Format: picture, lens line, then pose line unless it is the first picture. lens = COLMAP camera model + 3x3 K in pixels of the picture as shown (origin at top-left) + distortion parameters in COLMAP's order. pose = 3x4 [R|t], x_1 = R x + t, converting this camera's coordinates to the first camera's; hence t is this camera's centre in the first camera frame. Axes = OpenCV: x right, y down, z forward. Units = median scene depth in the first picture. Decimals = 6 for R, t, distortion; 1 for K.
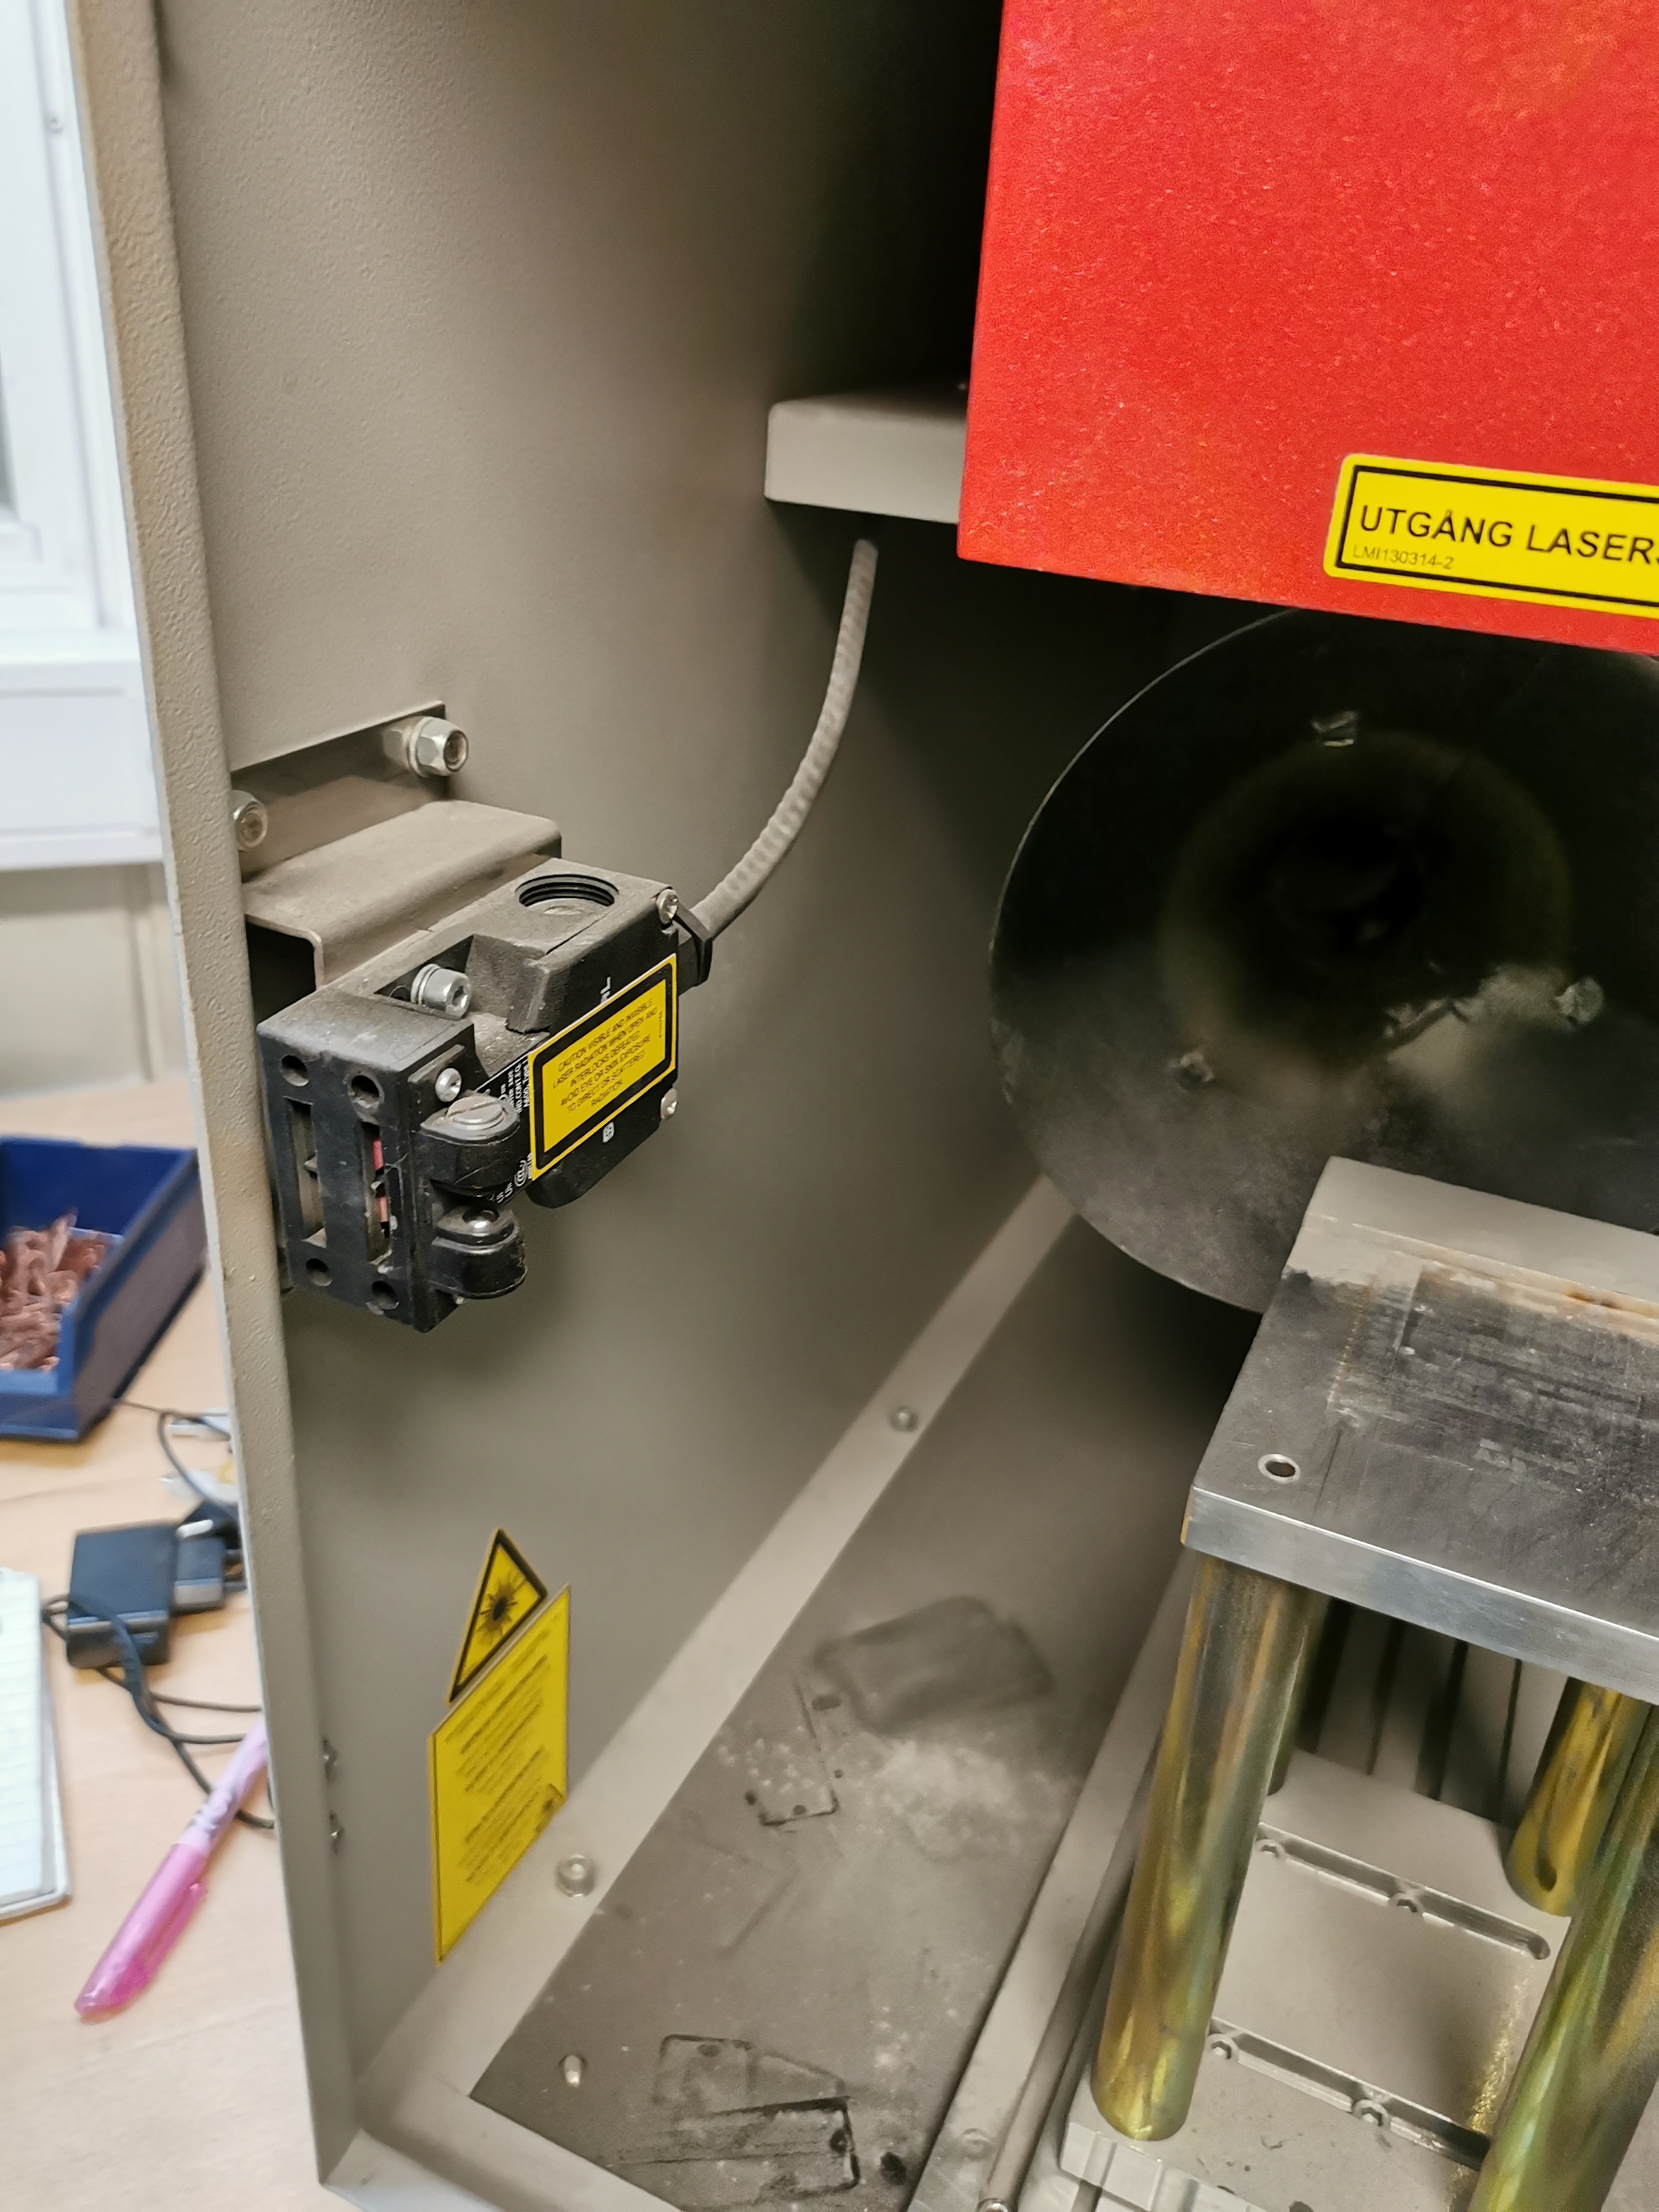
lens RADIAL K [[1707.6, 0, 855.2], [0, 1707.6, 1116.0], [0, 0, 1]] dist [0.032275, -0.014399]
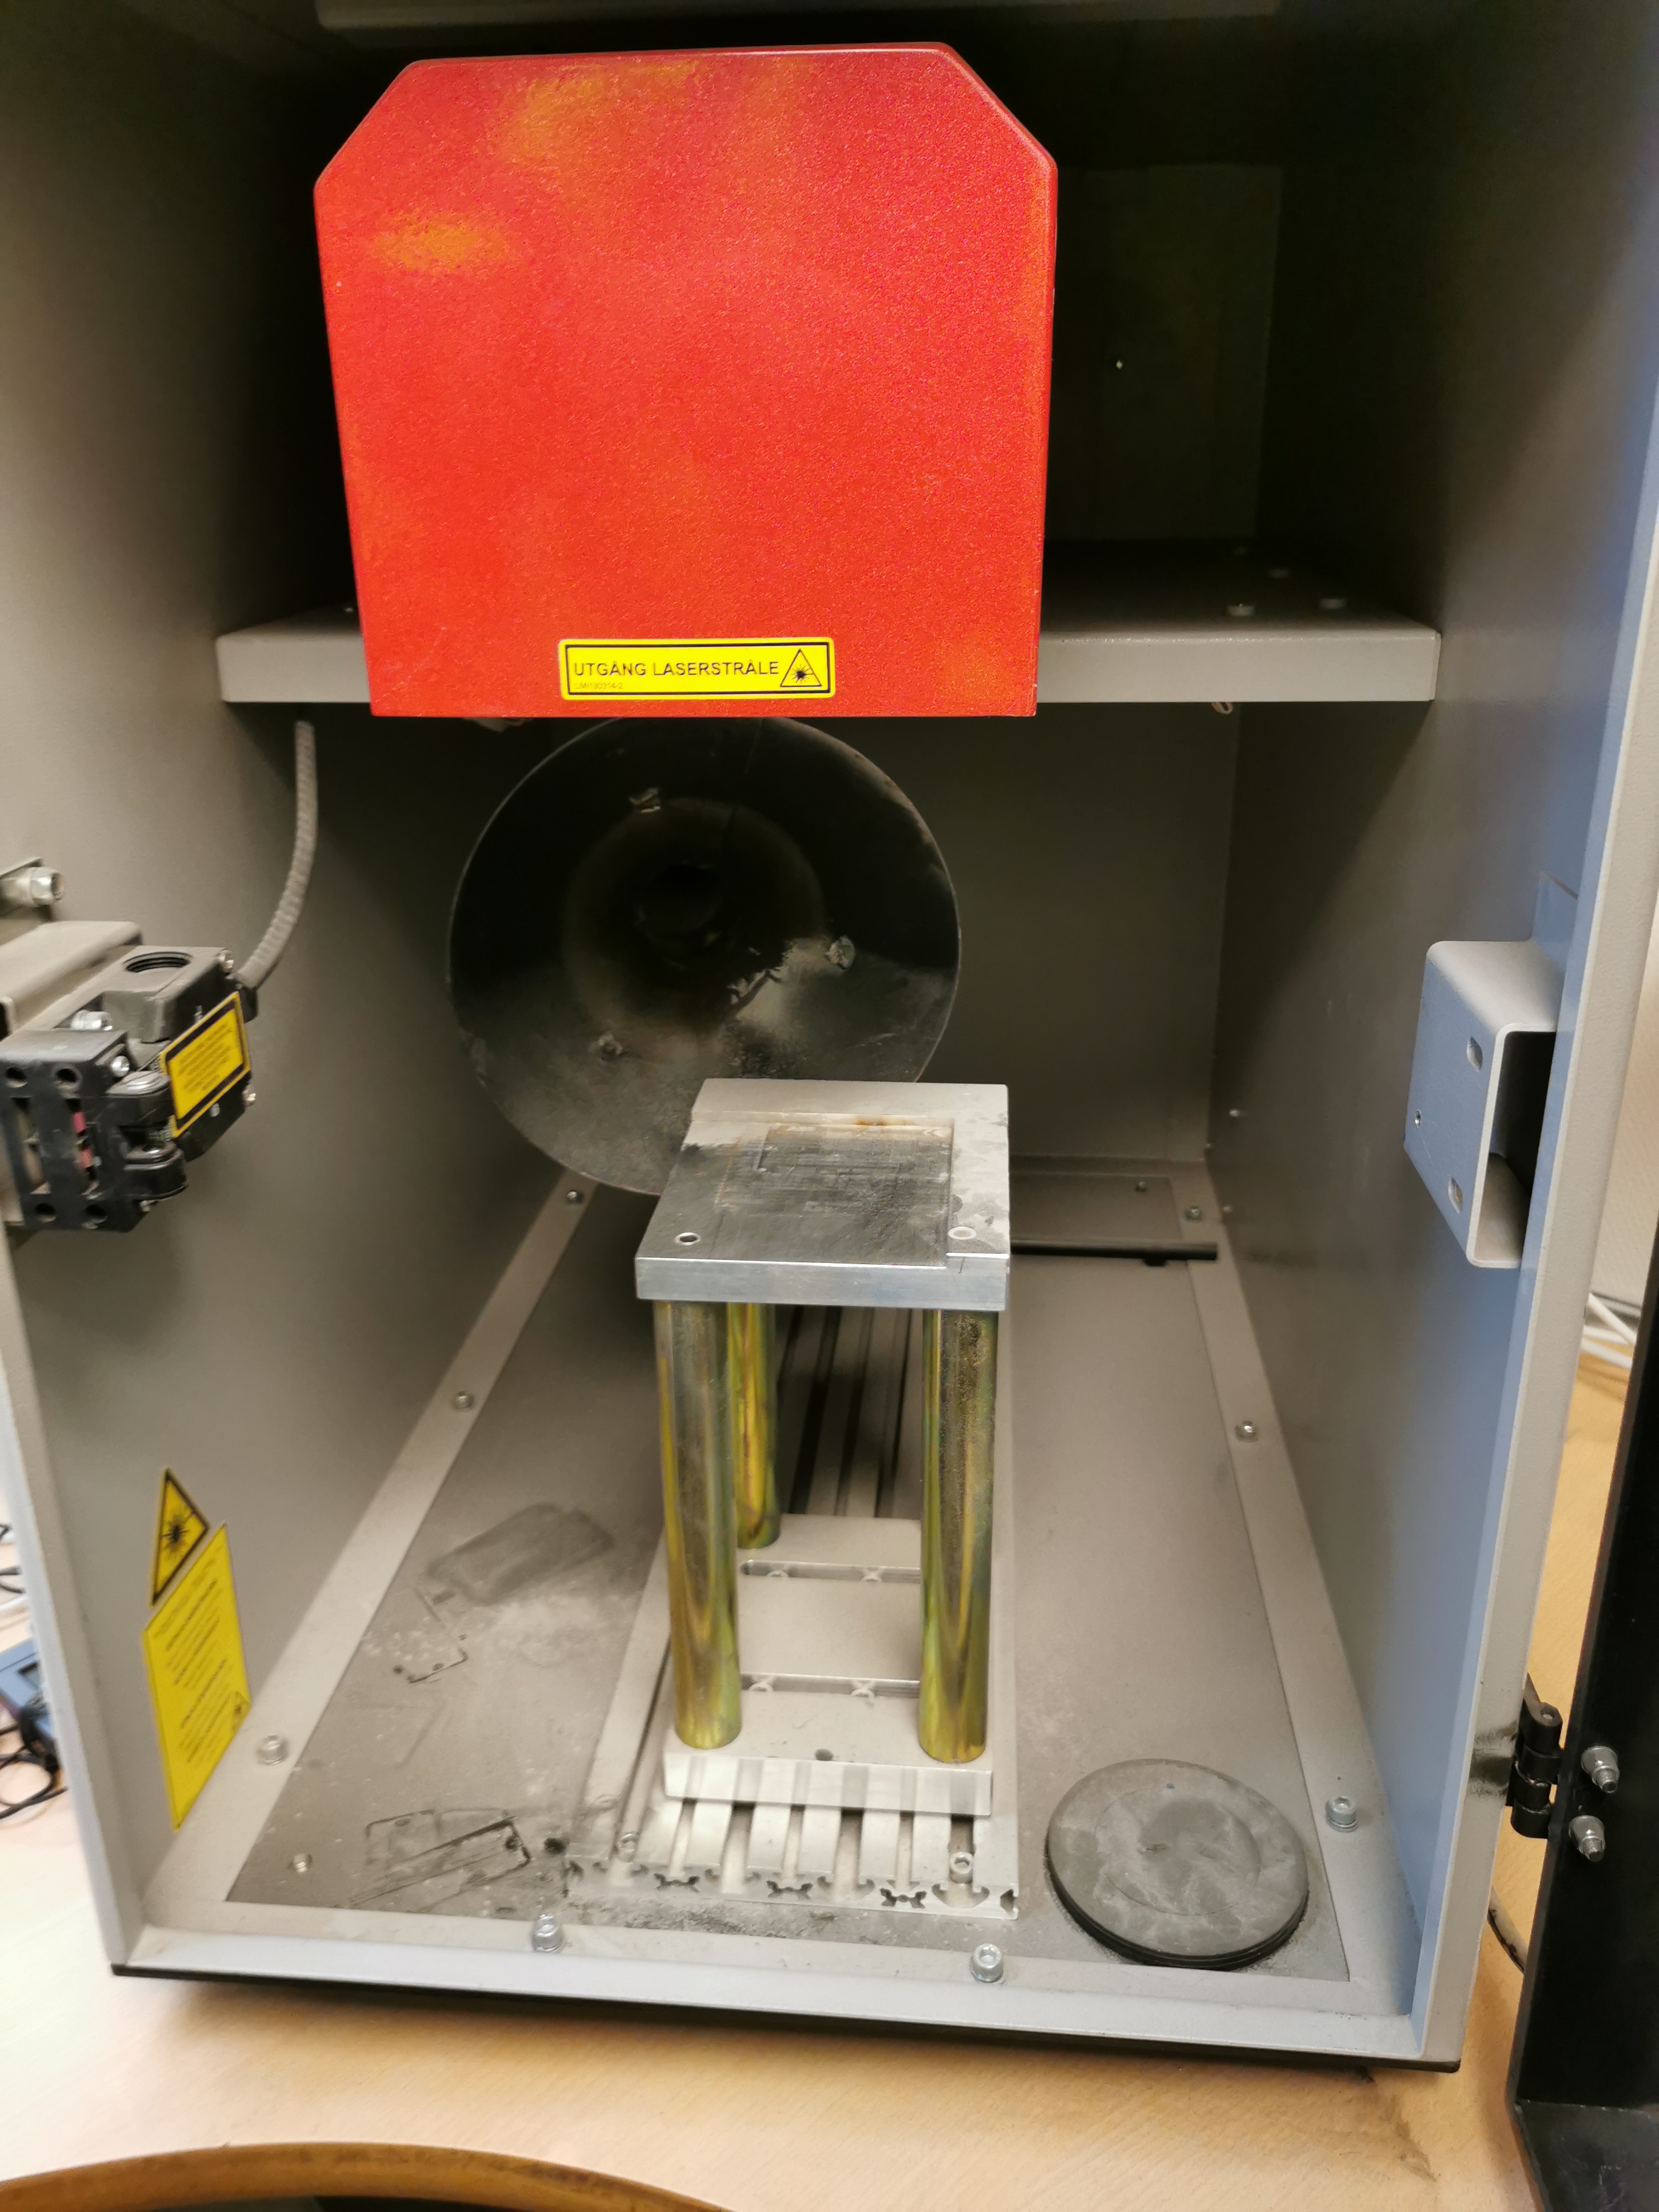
lens RADIAL K [[1707.6, 0, 819.1], [0, 1707.6, 1119.3], [0, 0, 1]] dist [0.032275, -0.014399]
pose [[0.944016, -0.191556, 0.268588, -0.054032], [0.214386, 0.975018, -0.058132, 0.253112], [-0.250743, 0.112459, 0.961499, -0.692913]]
